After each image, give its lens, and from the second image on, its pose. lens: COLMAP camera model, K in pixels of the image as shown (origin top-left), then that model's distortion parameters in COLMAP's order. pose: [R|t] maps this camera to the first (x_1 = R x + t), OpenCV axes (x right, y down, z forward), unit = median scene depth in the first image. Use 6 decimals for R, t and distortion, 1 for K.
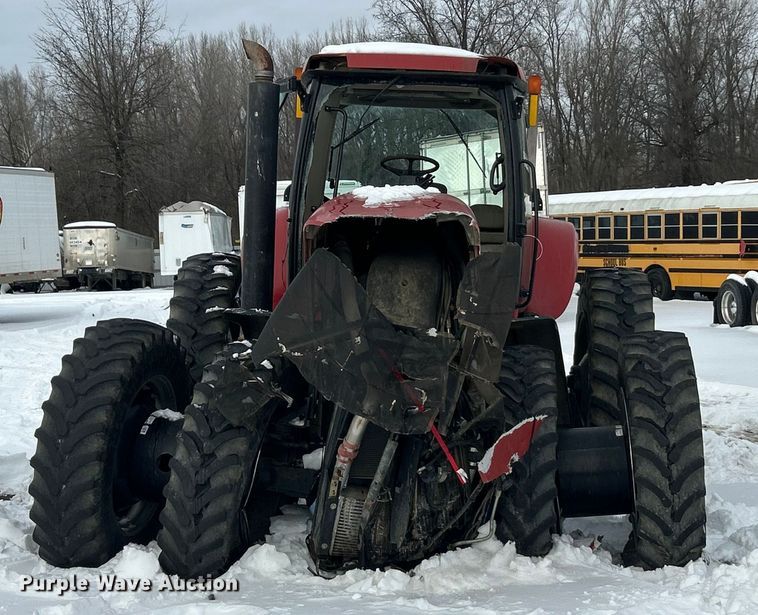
lens RADIAL K [[1348.5, 0, 379.0], [0, 1348.5, 307.5], [0, 0, 1]] dist [0.196558, 0.085339]
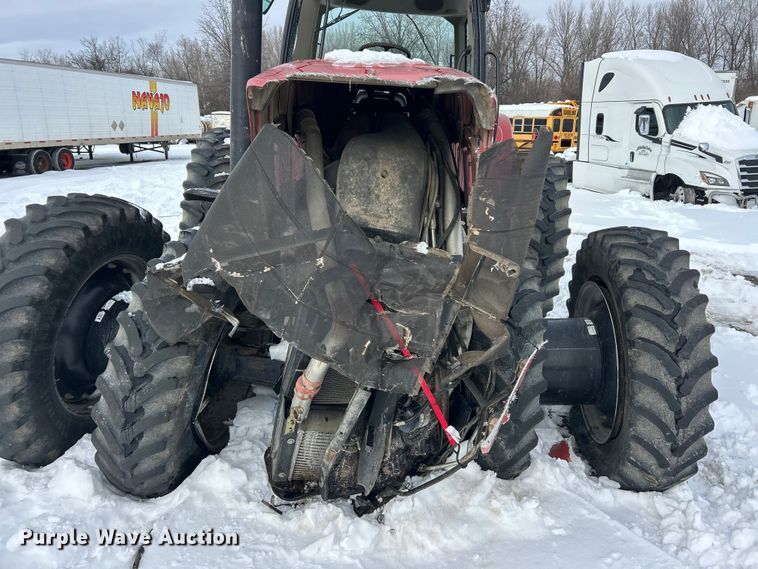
lens RADIAL K [[565.8, 0, 378.0], [0, 565.8, 278.8], [0, 0, 1]] dist [0.037020, -0.010488]
pose [[0.998568, 0.028871, 0.045027, 0.001646], [-0.037690, 0.977119, 0.209327, -0.028052], [-0.037953, -0.210724, 0.976809, 0.662919]]
